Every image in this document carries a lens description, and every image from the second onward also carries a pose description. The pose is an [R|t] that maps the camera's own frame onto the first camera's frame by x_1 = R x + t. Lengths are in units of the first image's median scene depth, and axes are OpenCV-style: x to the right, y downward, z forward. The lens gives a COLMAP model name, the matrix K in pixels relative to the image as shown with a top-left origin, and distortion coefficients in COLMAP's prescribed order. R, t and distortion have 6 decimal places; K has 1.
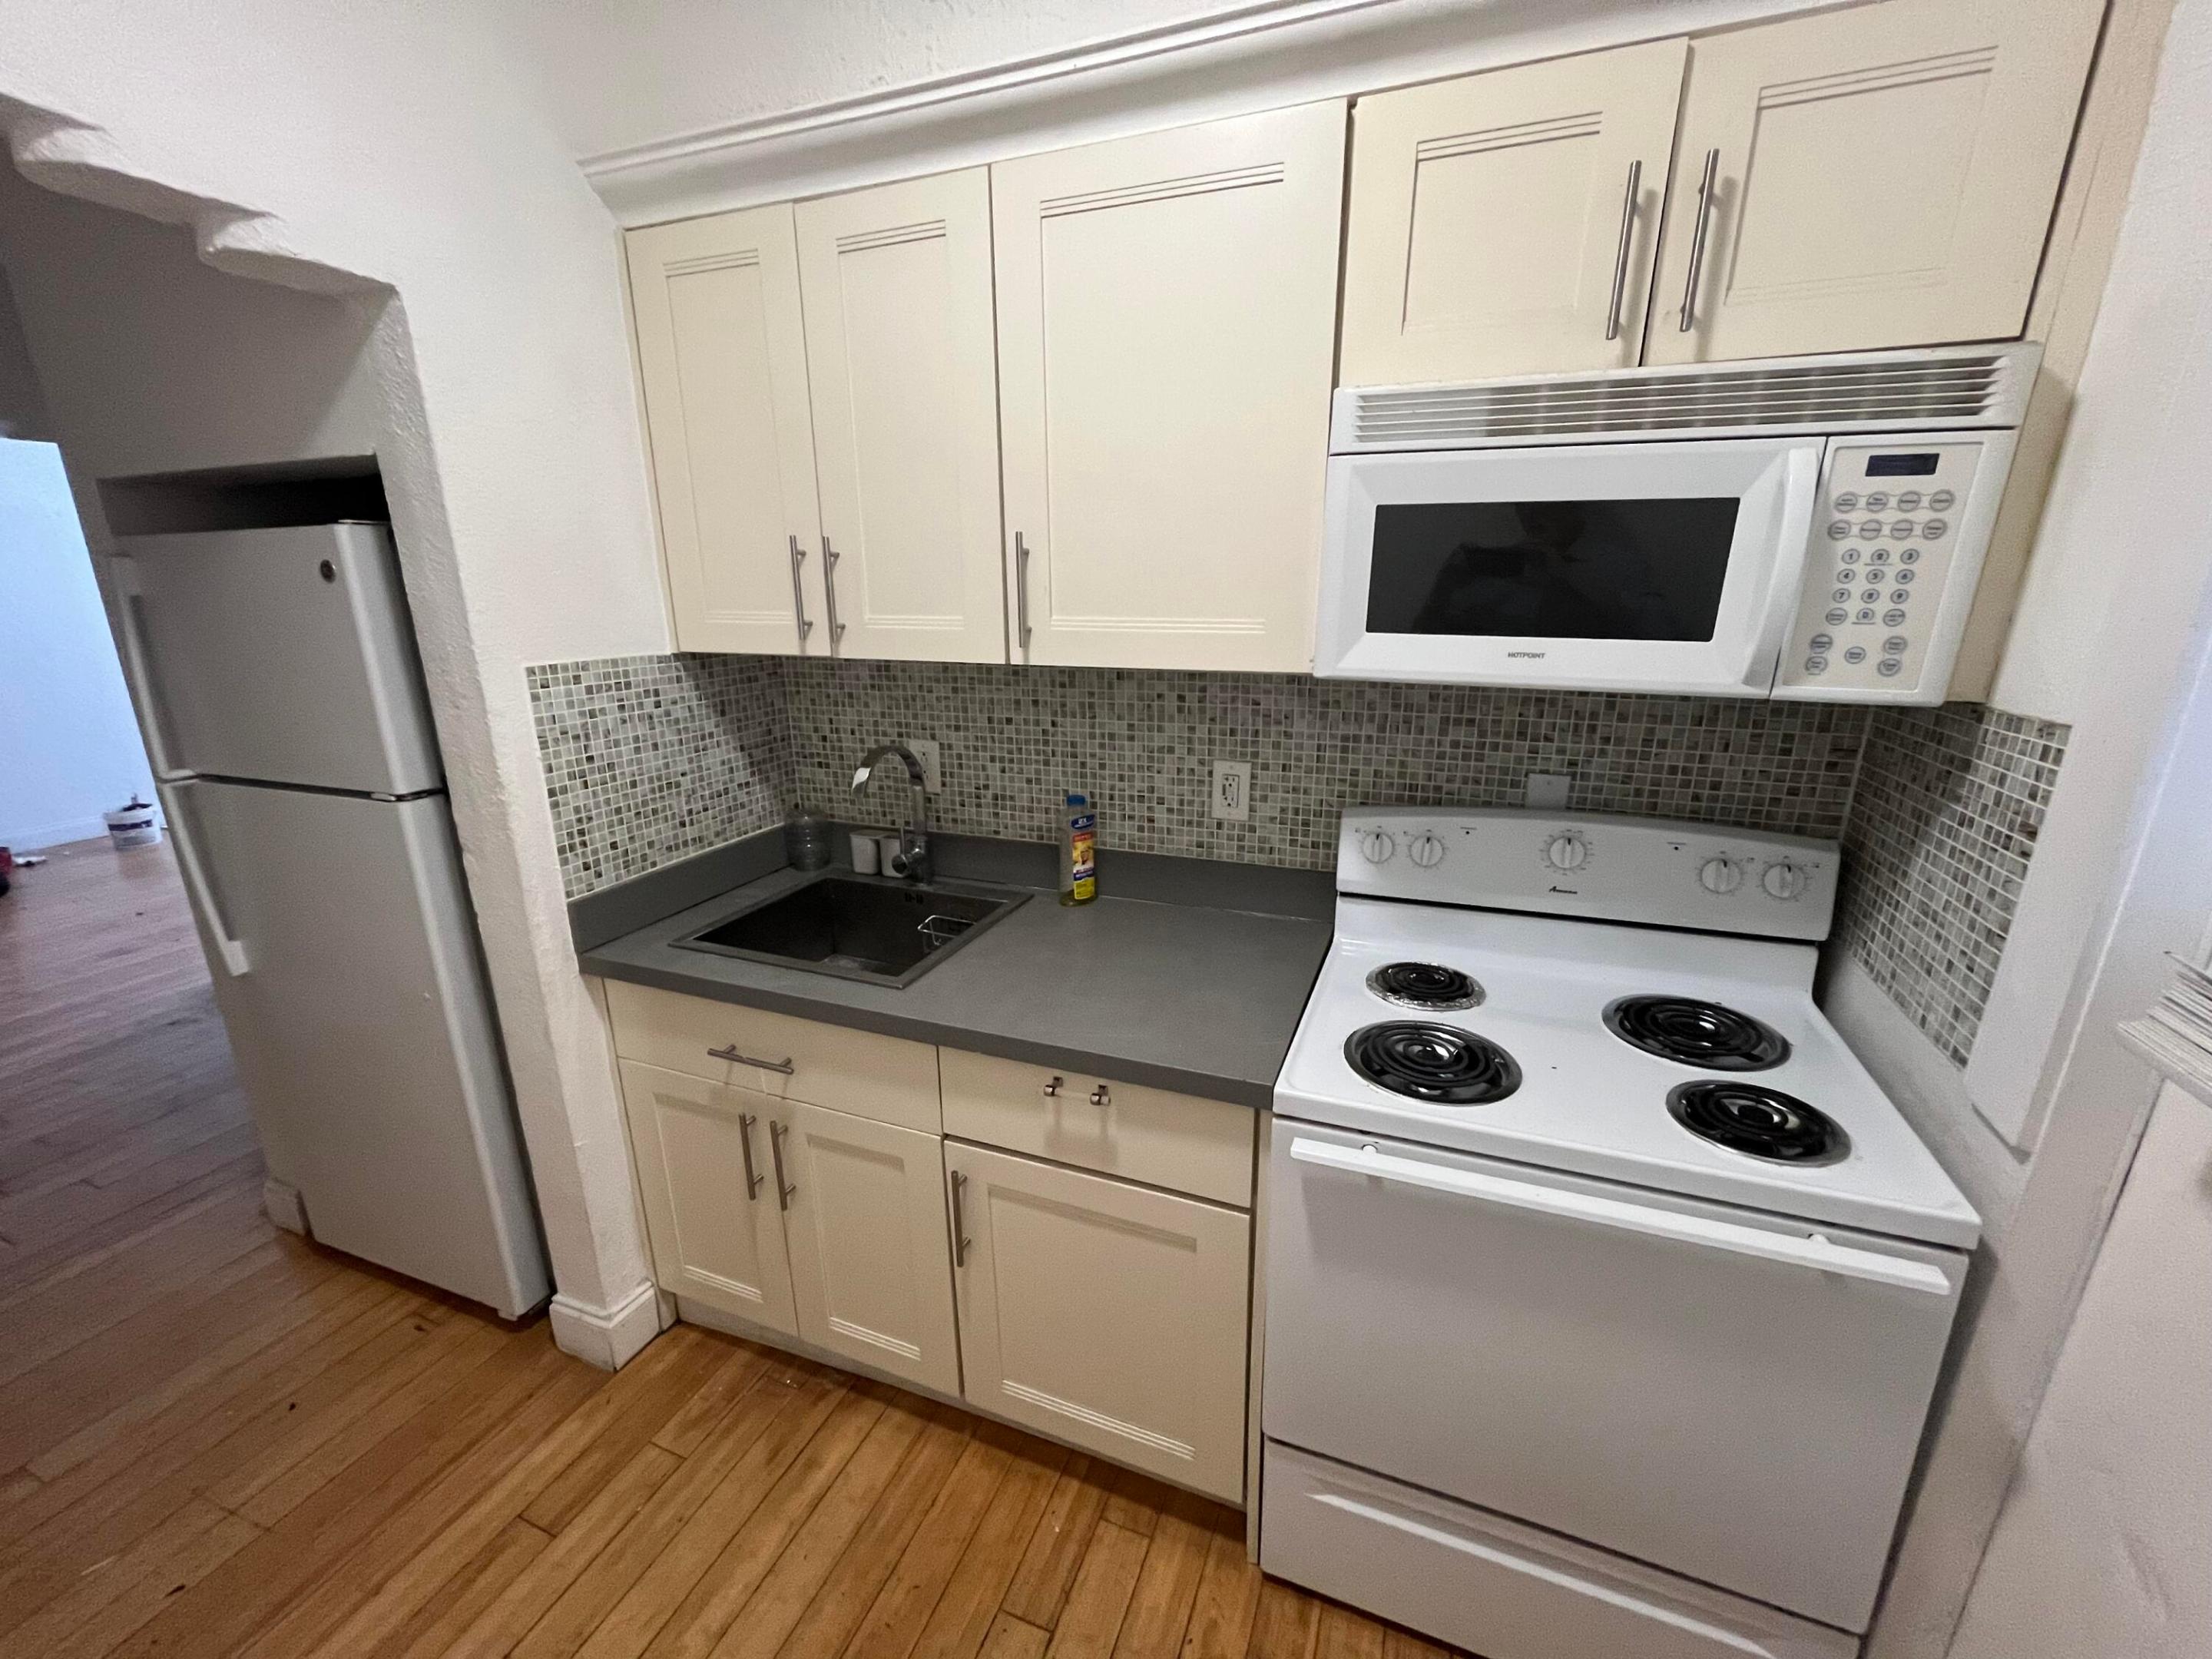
lens RADIAL K [[900.1, 0, 1099.4], [0, 900.1, 838.8], [0, 0, 1]] dist [0.001570, 0.000178]
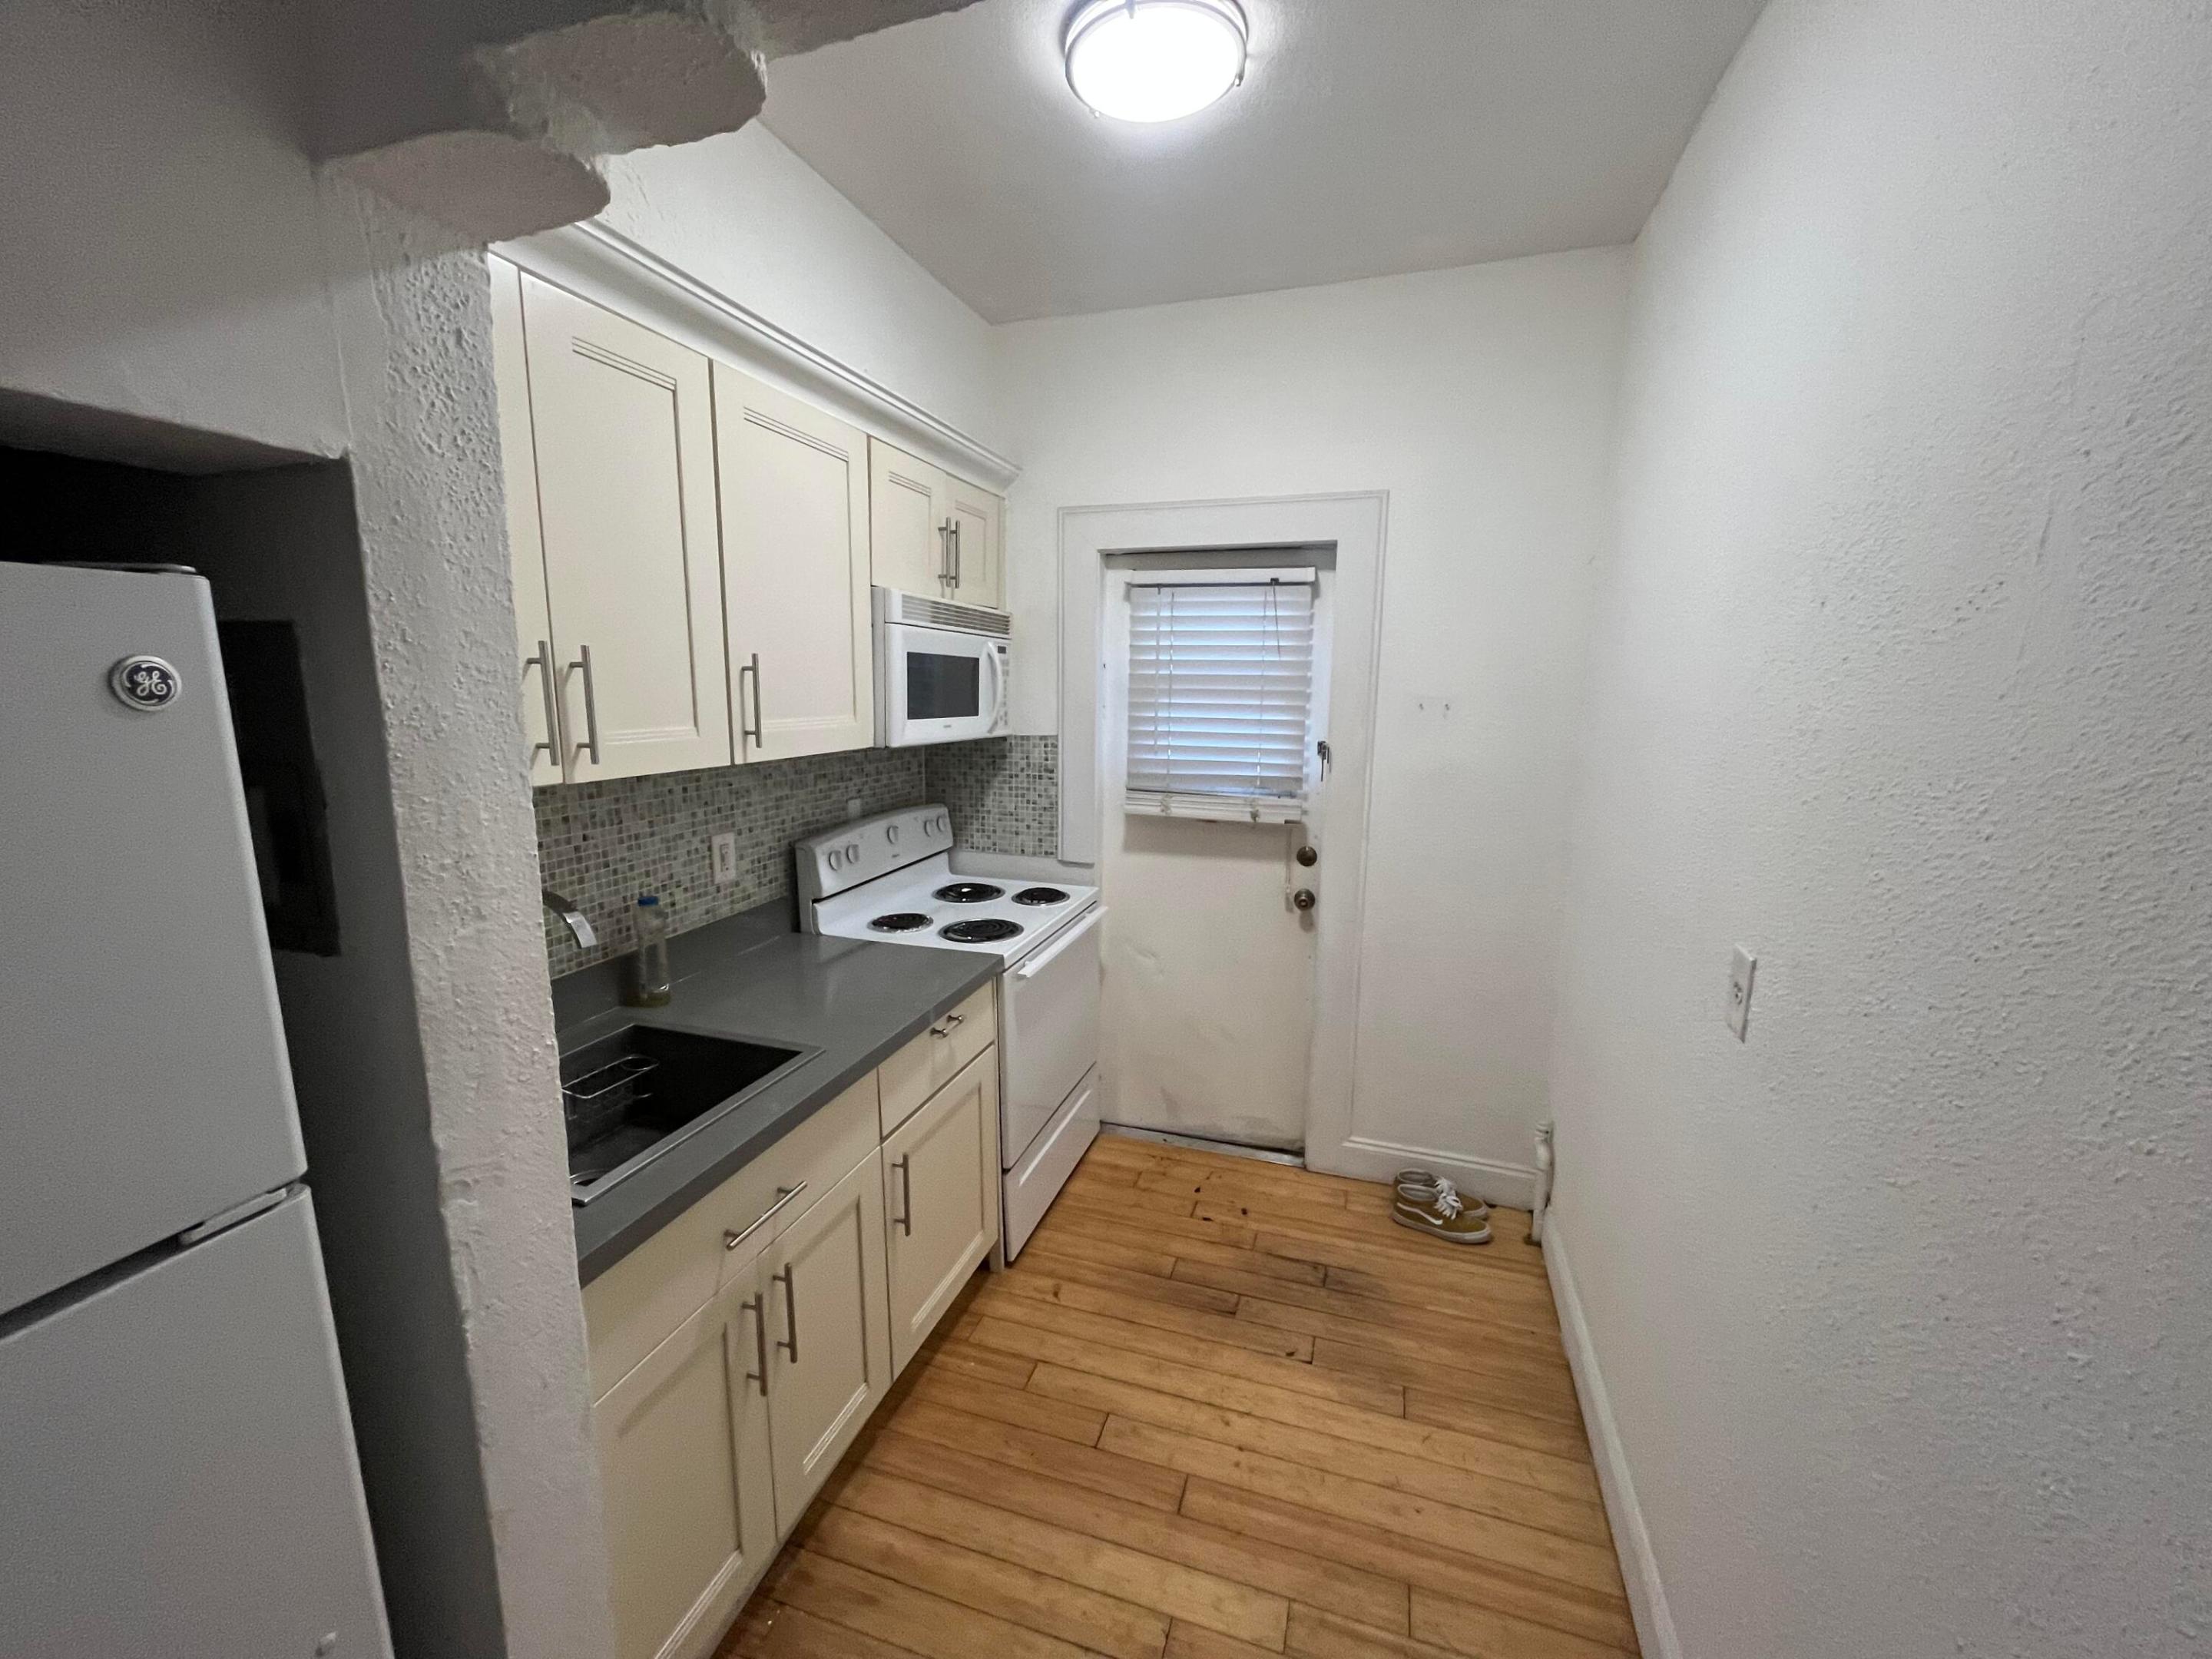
lens RADIAL K [[900.1, 0, 1099.4], [0, 900.1, 838.8], [0, 0, 1]] dist [0.001570, 0.000178]
pose [[-0.072099, -0.166822, 0.983347, -1.164372], [0.271326, 0.945452, 0.180287, -0.170690], [-0.959783, 0.279806, -0.022903, 0.563728]]
